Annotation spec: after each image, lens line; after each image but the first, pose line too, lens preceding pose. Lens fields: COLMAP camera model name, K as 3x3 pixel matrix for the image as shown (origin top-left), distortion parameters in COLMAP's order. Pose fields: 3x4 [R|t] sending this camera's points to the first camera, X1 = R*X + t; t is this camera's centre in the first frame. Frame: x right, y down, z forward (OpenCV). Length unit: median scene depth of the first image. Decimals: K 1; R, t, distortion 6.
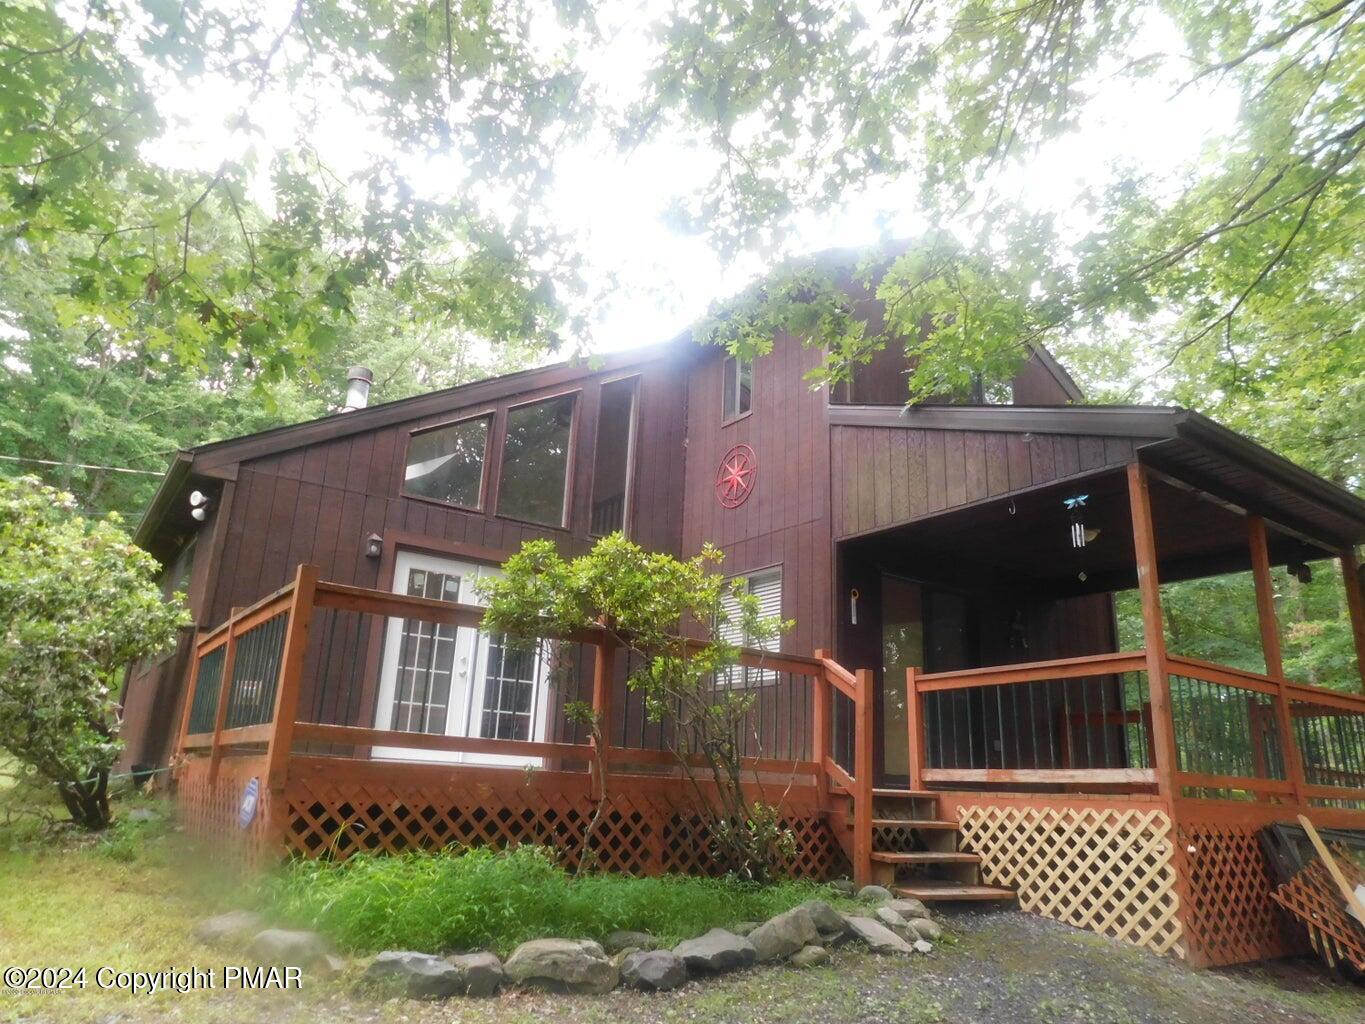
lens RADIAL K [[914.9, 0, 682.5], [0, 914.9, 512.0], [0, 0, 1]] dist [-0.070842, 0.059728]
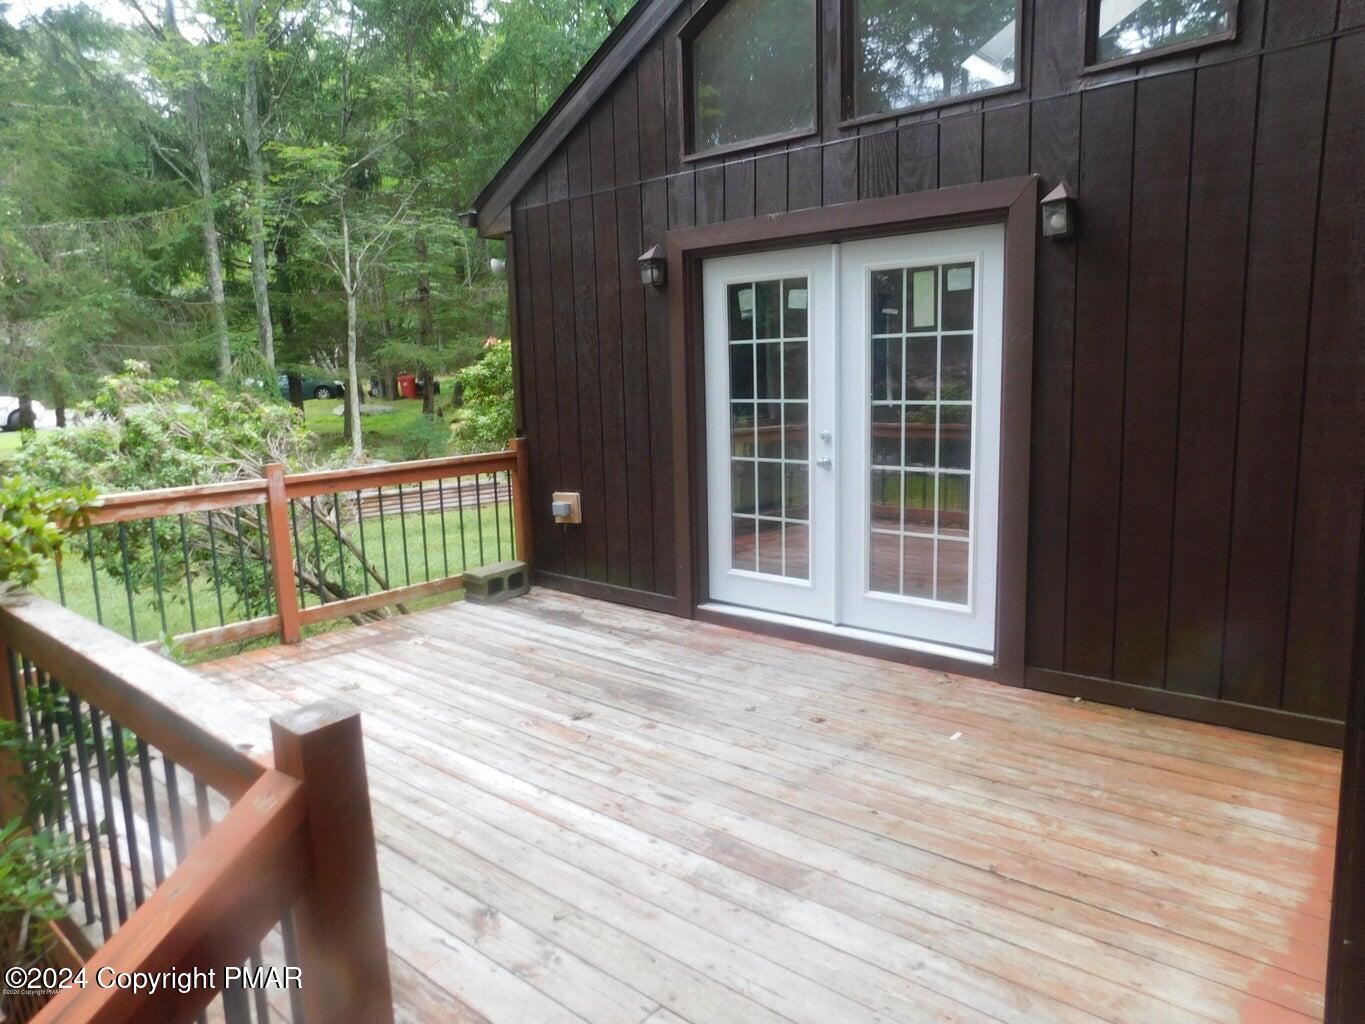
lens RADIAL K [[914.9, 0, 682.5], [0, 914.9, 512.0], [0, 0, 1]] dist [-0.070842, 0.059728]
pose [[0.249298, 0.098919, -0.963361, 0.357468], [0.320562, 0.930262, 0.178475, 0.117228], [0.913833, -0.353311, 0.200203, 1.144550]]
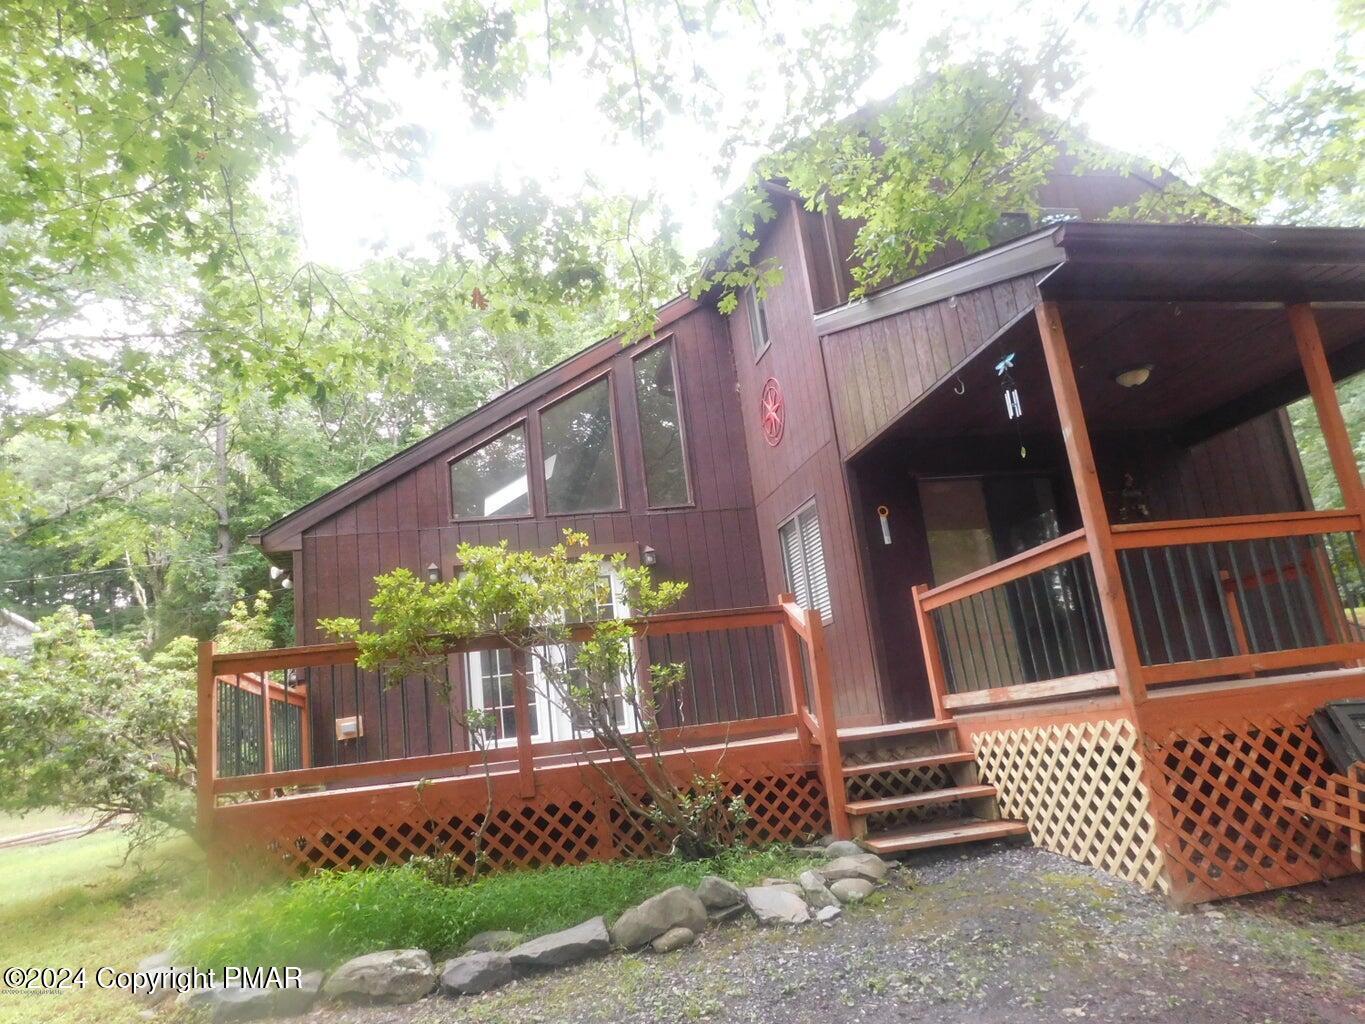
lens RADIAL K [[914.9, 0, 682.5], [0, 914.9, 512.0], [0, 0, 1]] dist [-0.070842, 0.059728]
pose [[0.912554, -0.237933, -0.332617, 0.424206], [0.259520, 0.965502, 0.021349, 0.025997], [0.316063, -0.105803, 0.942820, 0.106582]]
